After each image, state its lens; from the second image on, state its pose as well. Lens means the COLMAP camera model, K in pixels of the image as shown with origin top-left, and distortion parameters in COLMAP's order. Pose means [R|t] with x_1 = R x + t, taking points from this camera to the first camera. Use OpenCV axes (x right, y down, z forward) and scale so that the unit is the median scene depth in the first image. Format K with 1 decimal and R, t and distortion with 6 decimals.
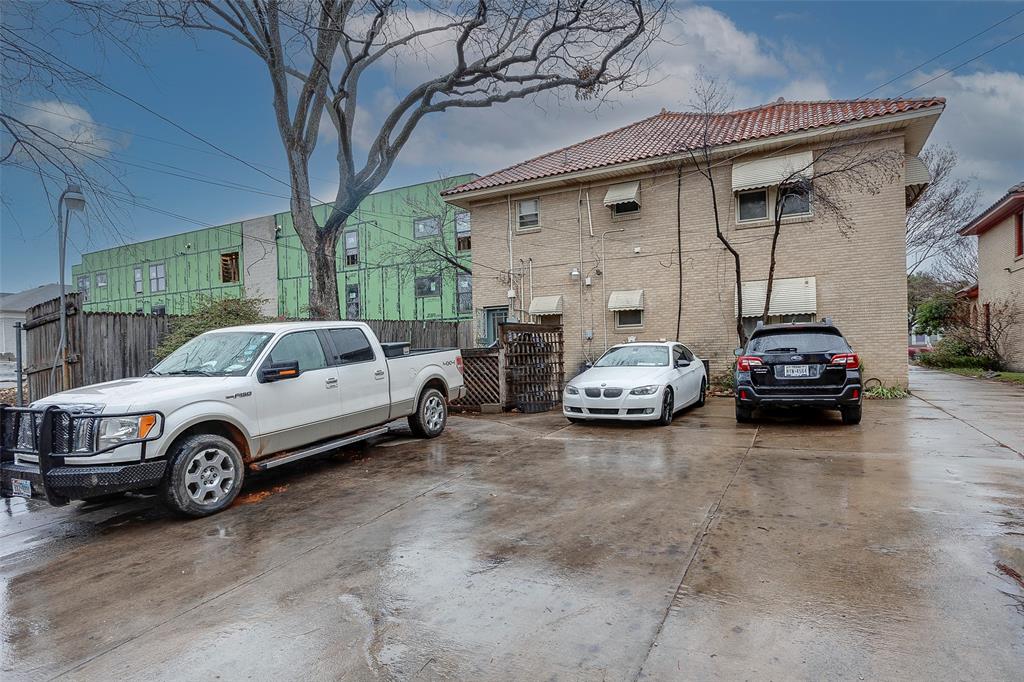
lens RADIAL K [[536.4, 0, 512.0], [0, 536.4, 341.0], [0, 0, 1]] dist [-0.024796, 0.000058]
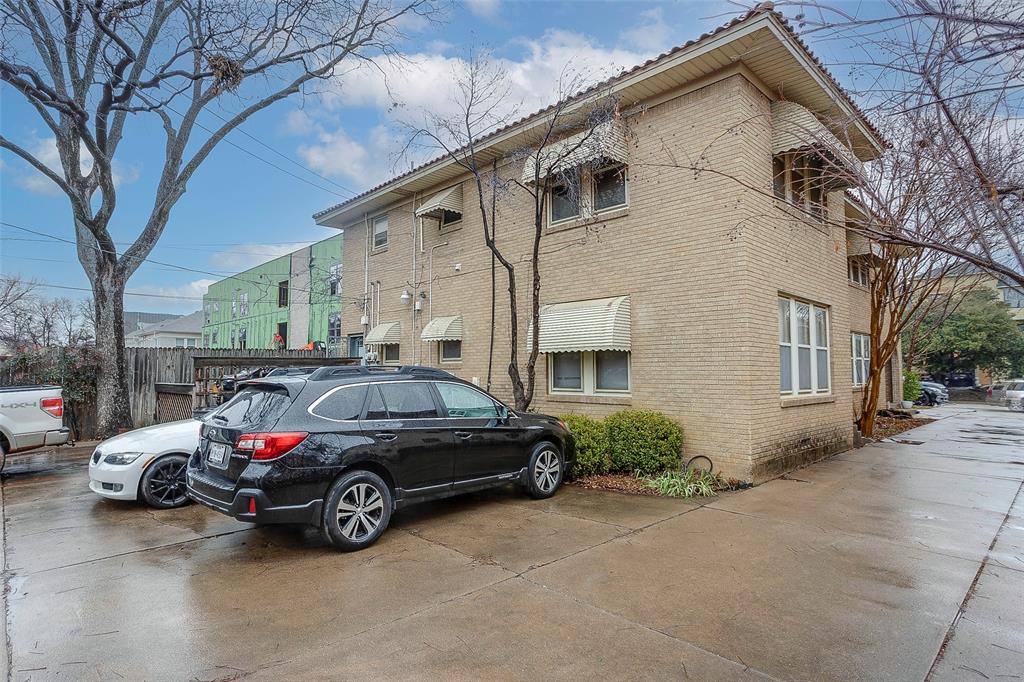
lens RADIAL K [[519.4, 0, 508.4], [0, 519.4, 319.7], [0, 0, 1]] dist [-0.056714, 0.044040]
pose [[0.940069, -0.004119, -0.340960, 0.580034], [-0.020996, 0.997330, -0.069938, -0.036347], [0.340338, 0.072906, 0.937472, 0.294393]]
